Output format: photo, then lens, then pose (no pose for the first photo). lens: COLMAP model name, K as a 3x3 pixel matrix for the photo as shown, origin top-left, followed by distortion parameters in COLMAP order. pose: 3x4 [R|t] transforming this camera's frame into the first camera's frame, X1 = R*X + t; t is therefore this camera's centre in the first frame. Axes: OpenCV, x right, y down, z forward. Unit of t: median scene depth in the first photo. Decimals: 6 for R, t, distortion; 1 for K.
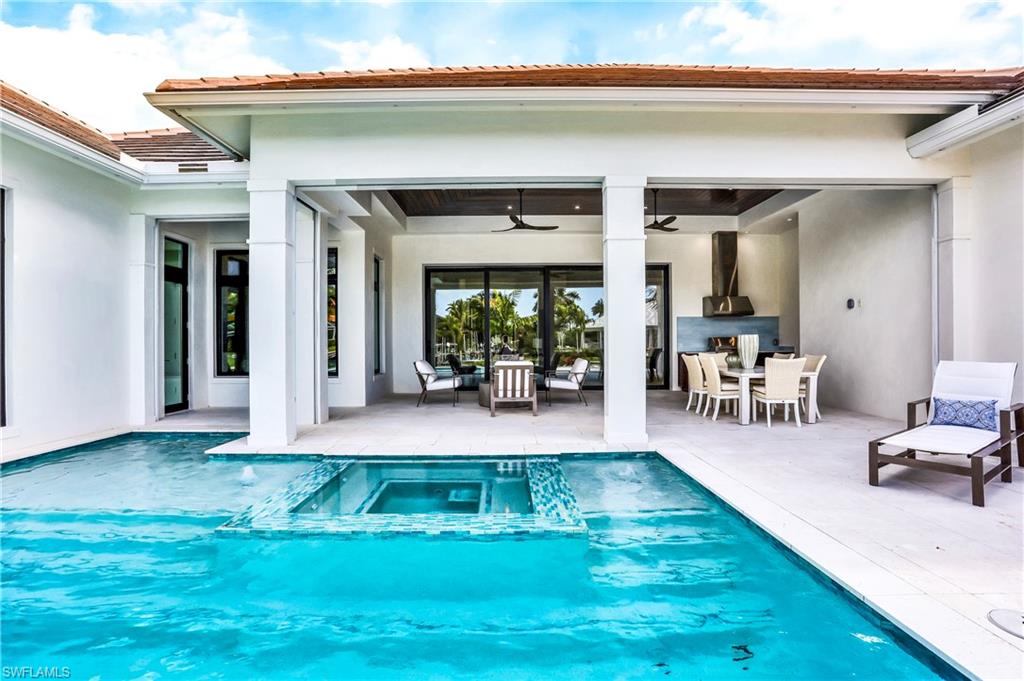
lens RADIAL K [[508.5, 0, 509.1], [0, 508.5, 341.7], [0, 0, 1]] dist [-0.073627, 0.033942]
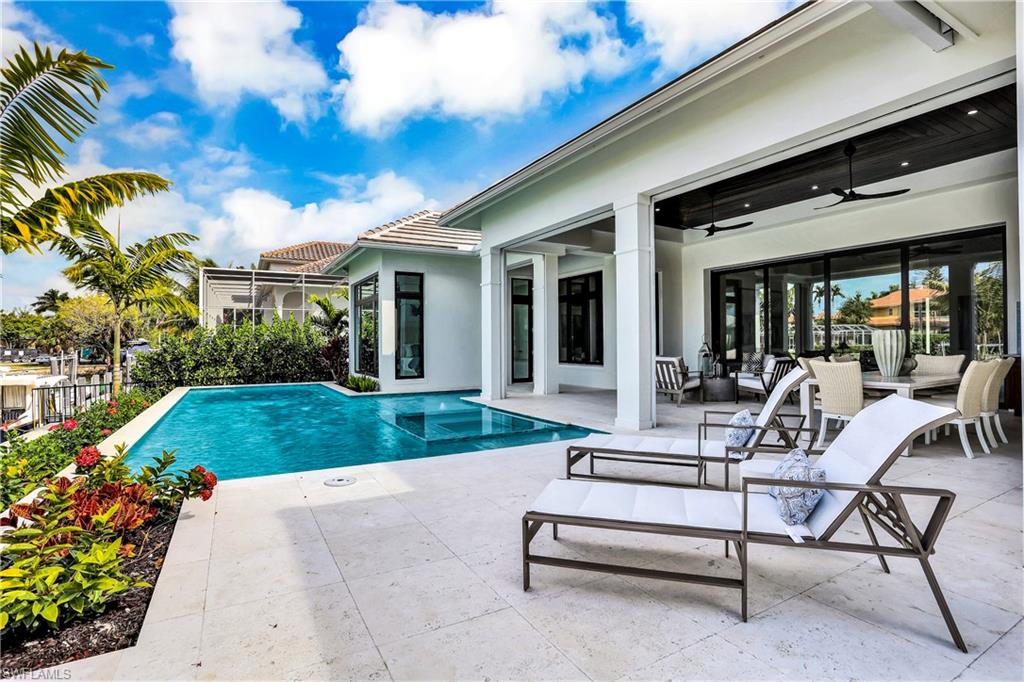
lens RADIAL K [[496.1, 0, 510.6], [0, 496.1, 344.9], [0, 0, 1]] dist [-0.069578, 0.029607]
pose [[0.492373, 0.007925, -0.870348, 0.868003], [0.004237, 0.999925, 0.011502, -0.004059], [0.870374, -0.009351, 0.492302, 0.164608]]
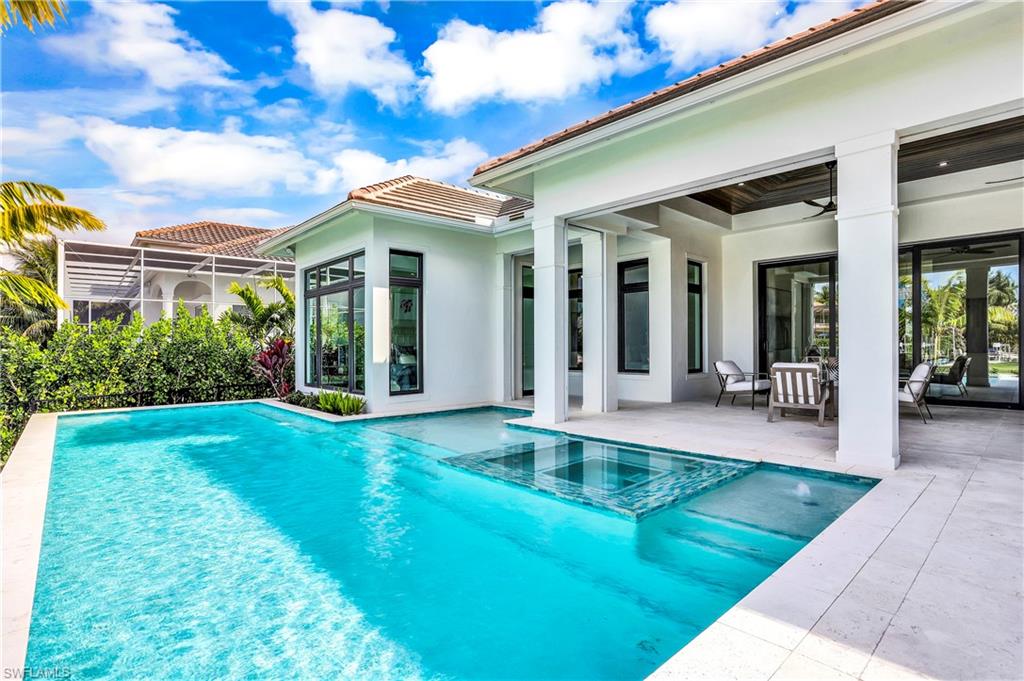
lens RADIAL K [[508.5, 0, 509.1], [0, 508.5, 341.7], [0, 0, 1]] dist [-0.073627, 0.033942]
pose [[0.669874, -0.004730, -0.742460, 0.351676], [0.003694, 0.999989, -0.003038, 0.001036], [0.742466, -0.000708, 0.669883, 0.032419]]
